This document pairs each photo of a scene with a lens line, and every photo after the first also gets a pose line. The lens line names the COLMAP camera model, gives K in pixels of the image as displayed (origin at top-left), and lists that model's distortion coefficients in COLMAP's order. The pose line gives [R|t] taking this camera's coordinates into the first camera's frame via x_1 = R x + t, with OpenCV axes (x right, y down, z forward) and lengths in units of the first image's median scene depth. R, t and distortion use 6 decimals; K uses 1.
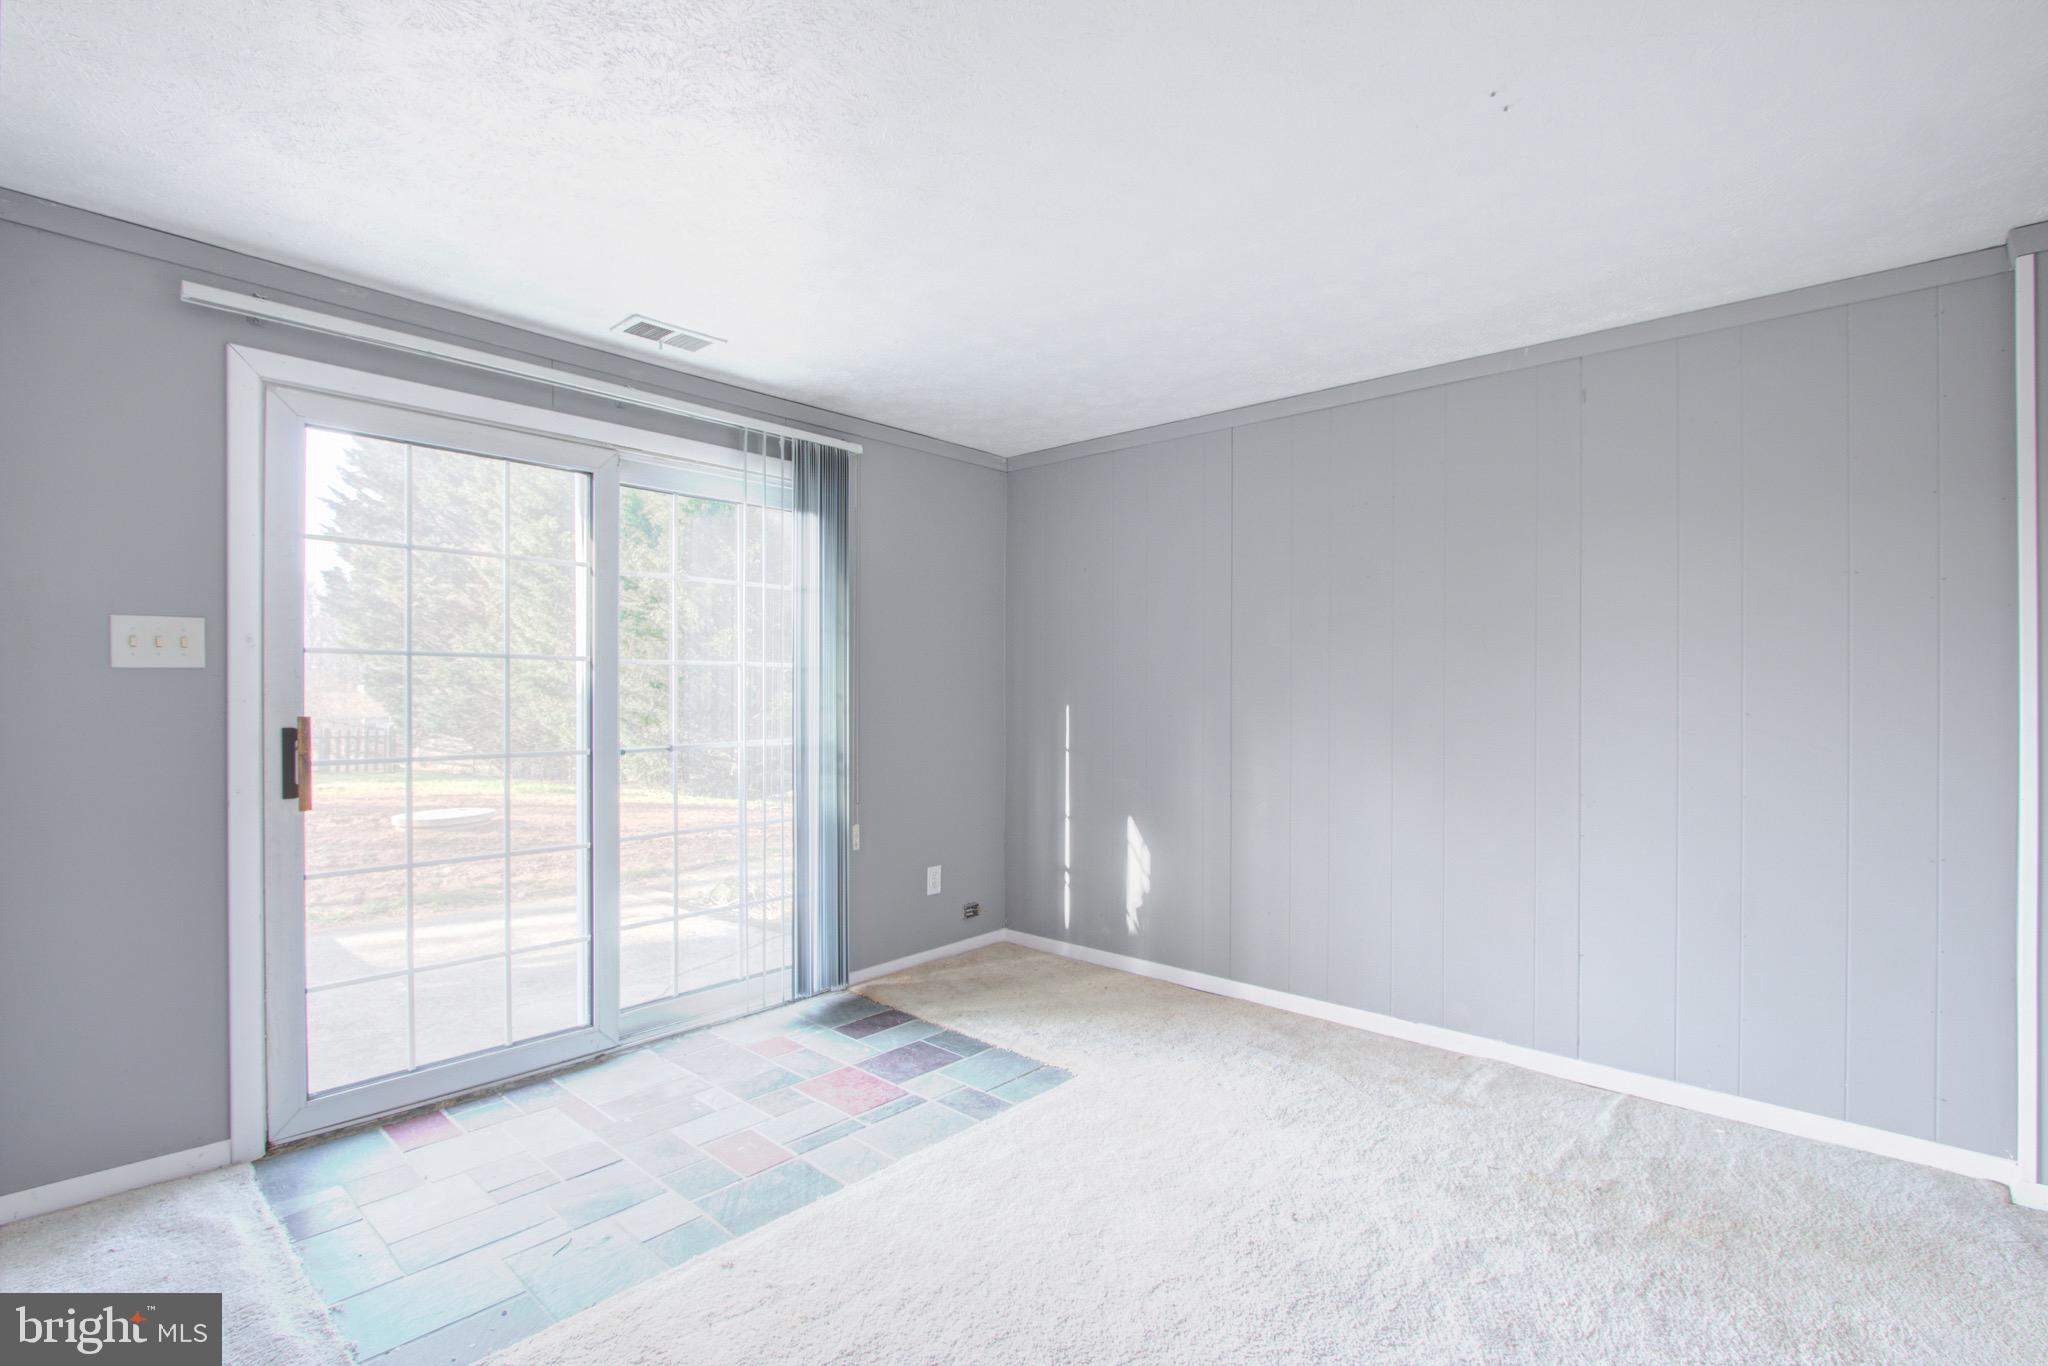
lens RADIAL K [[960.2, 0, 1024.8], [0, 960.2, 711.1], [0, 0, 1]] dist [-0.025387, -0.000083]
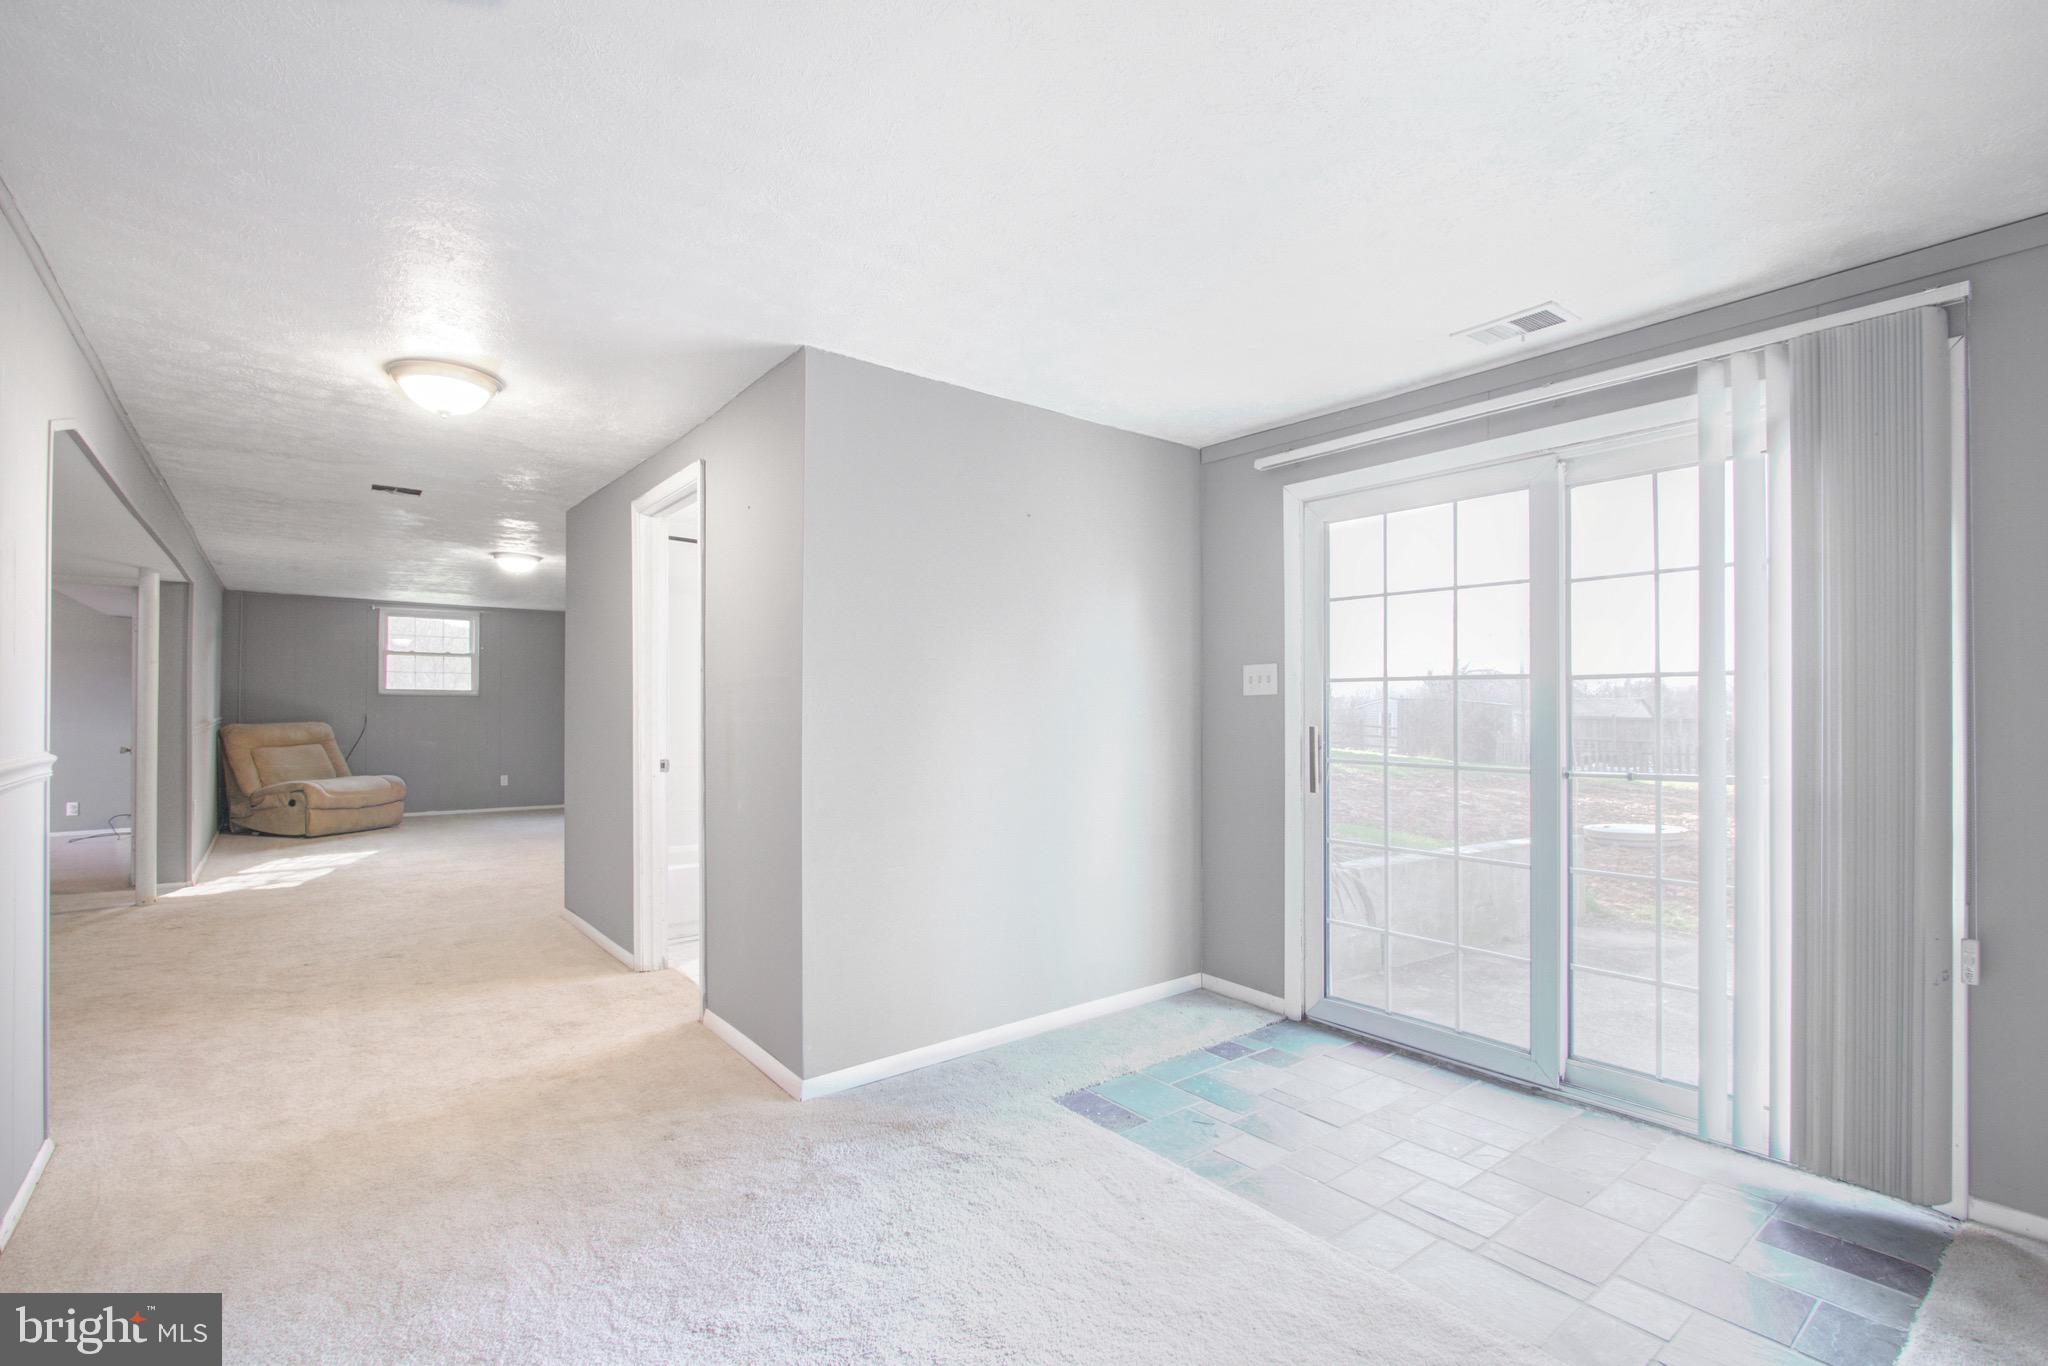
lens RADIAL K [[960.2, 0, 1024.8], [0, 960.2, 711.1], [0, 0, 1]] dist [-0.025387, -0.000083]
pose [[-0.209209, 0.002099, -0.977869, 0.780937], [-0.018013, 0.999820, 0.006000, -0.019333], [0.977705, 0.018870, -0.209133, 0.899929]]
